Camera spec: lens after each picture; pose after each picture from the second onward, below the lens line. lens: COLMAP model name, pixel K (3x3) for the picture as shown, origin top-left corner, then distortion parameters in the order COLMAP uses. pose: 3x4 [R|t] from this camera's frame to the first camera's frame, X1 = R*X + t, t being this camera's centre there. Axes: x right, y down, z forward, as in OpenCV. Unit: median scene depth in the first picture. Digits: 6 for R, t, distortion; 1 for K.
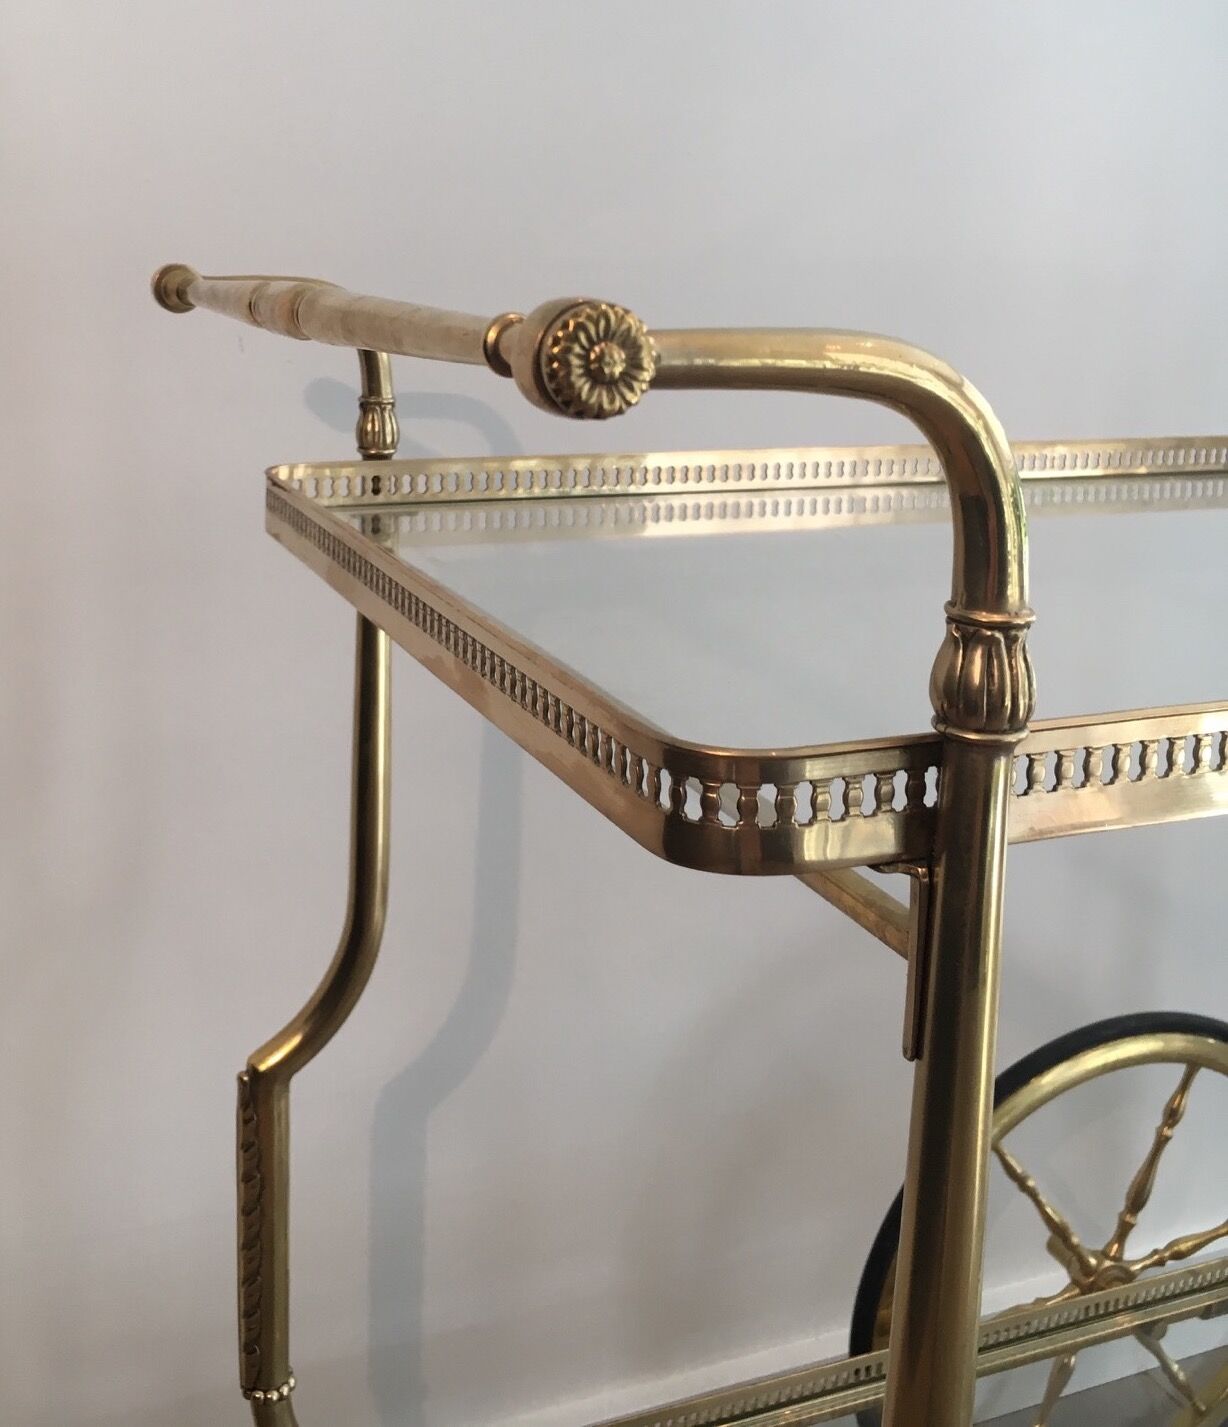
lens RADIAL K [[1793.5, 0, 614.0], [0, 1793.5, 713.5], [0, 0, 1]] dist [0.065410, -0.350016]
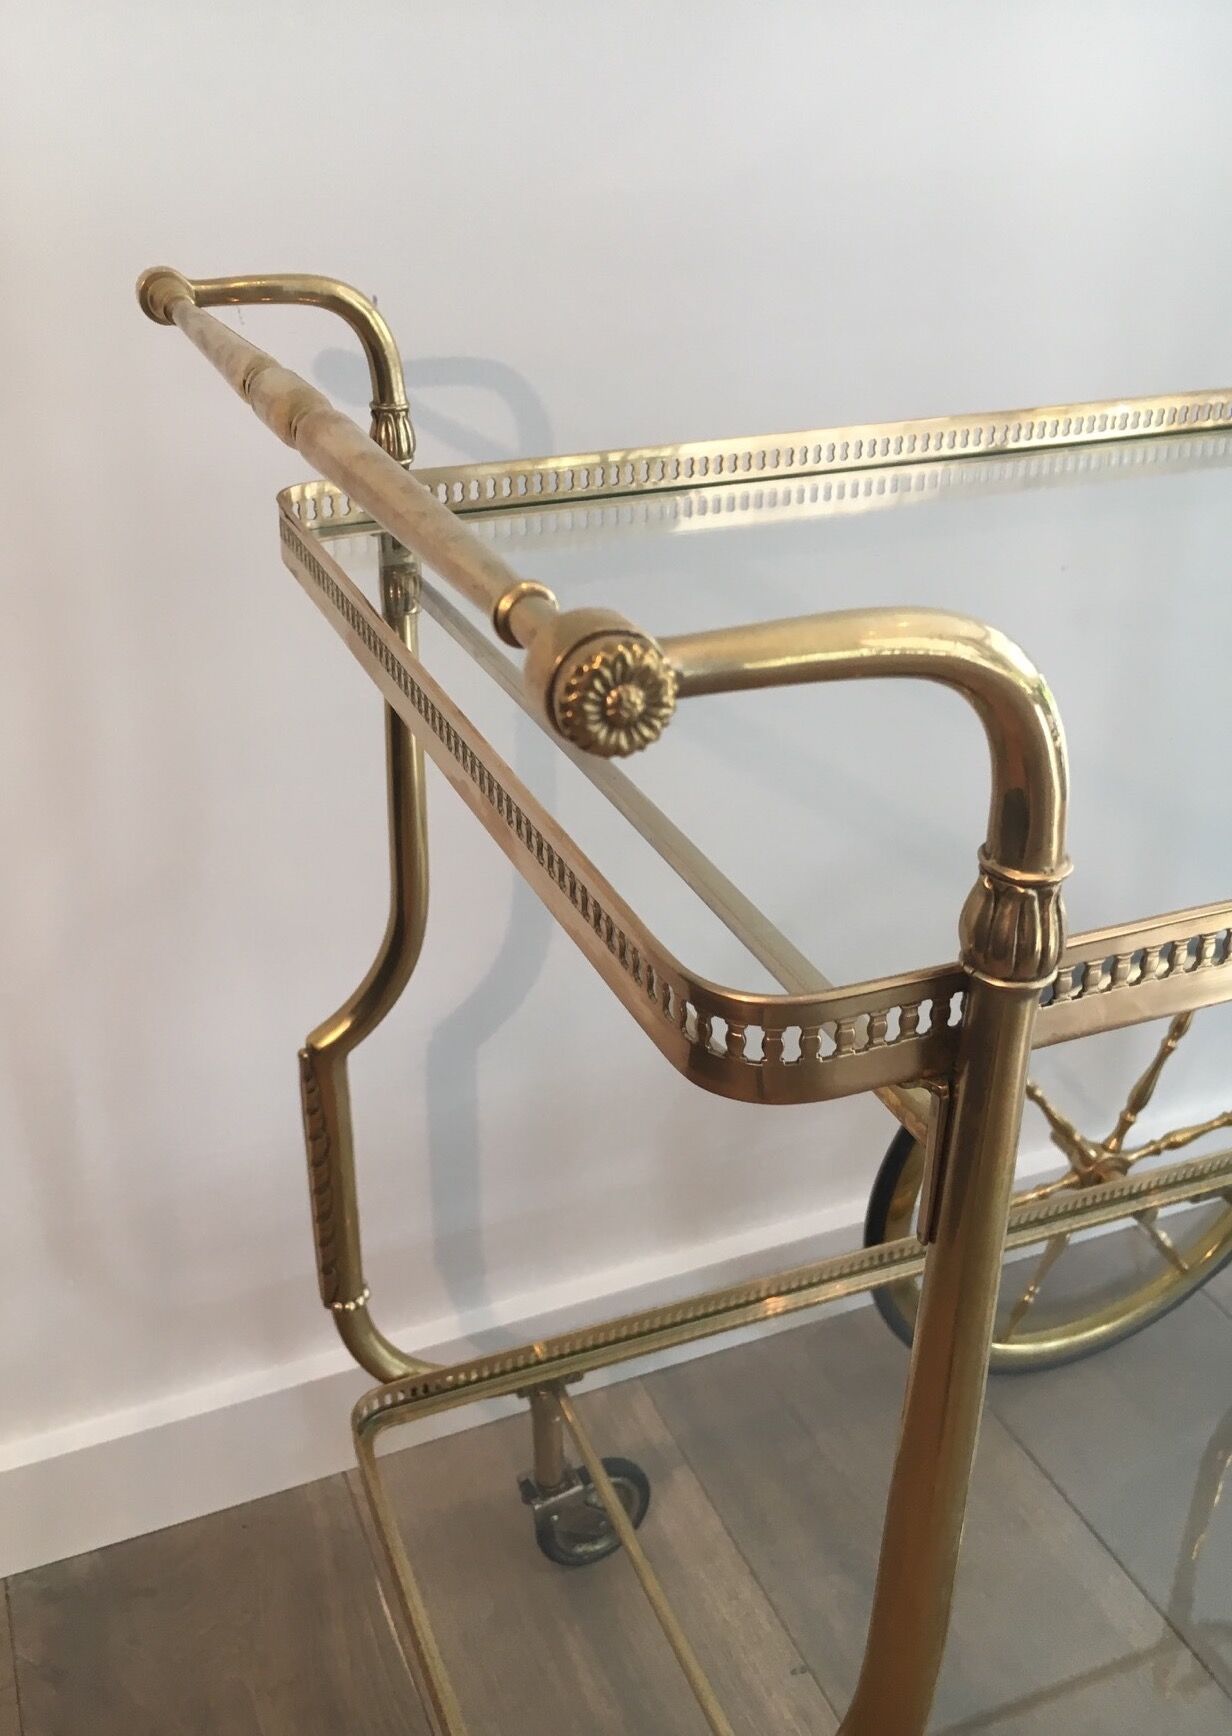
lens RADIAL K [[1718.6, 0, 616.0], [0, 1718.6, 868.0], [0, 0, 1]] dist [0.014349, -0.010192]
pose [[0.999586, -0.007077, -0.027898, 0.009335], [0.015949, 0.943063, 0.332231, -0.243350], [0.023958, -0.332538, 0.942785, 0.077703]]
